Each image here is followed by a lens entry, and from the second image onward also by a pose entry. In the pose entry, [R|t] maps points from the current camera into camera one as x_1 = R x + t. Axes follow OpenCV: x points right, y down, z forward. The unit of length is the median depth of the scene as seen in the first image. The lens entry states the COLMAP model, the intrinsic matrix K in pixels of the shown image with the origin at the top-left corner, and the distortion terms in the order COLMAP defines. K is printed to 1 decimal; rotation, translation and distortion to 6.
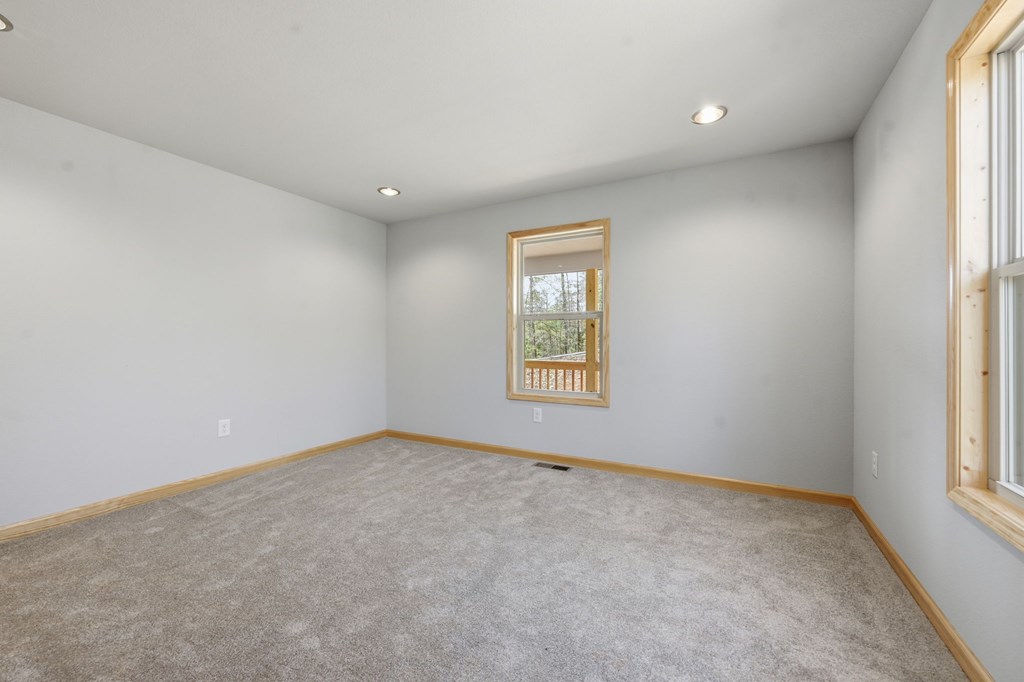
lens RADIAL K [[407.6, 0, 506.3], [0, 407.6, 341.8], [0, 0, 1]] dist [0.000736, 0.000119]
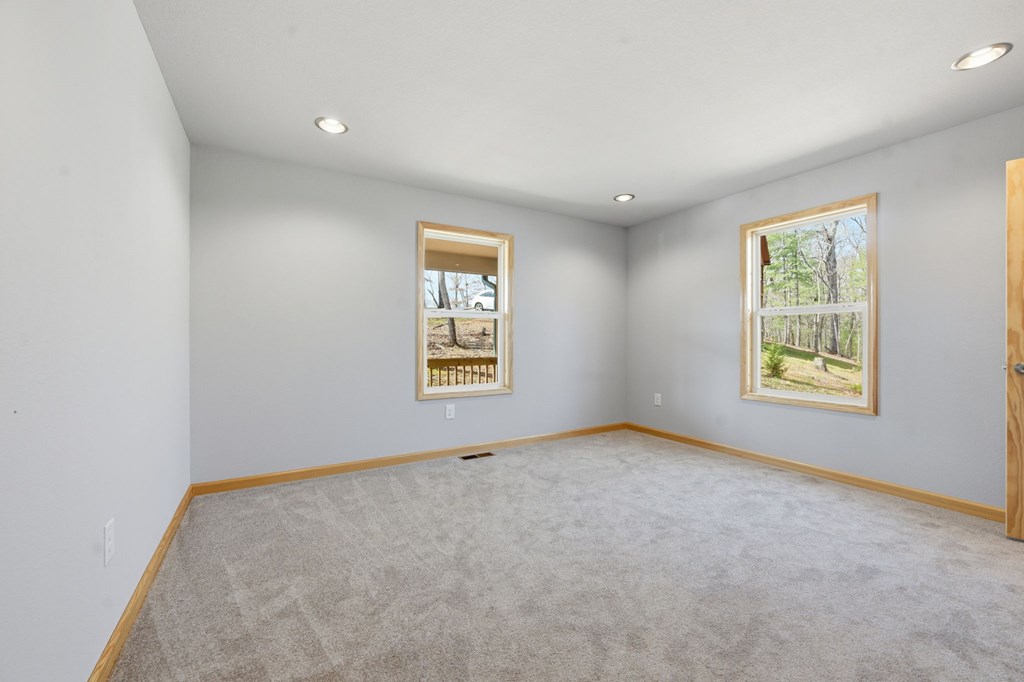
lens RADIAL K [[407.6, 0, 506.3], [0, 407.6, 341.8], [0, 0, 1]] dist [0.000736, 0.000119]
pose [[0.499824, 0.003466, 0.866120, -0.762242], [0.001118, 0.999989, -0.004647, 0.012744], [-0.866126, 0.003291, 0.499815, 0.398353]]
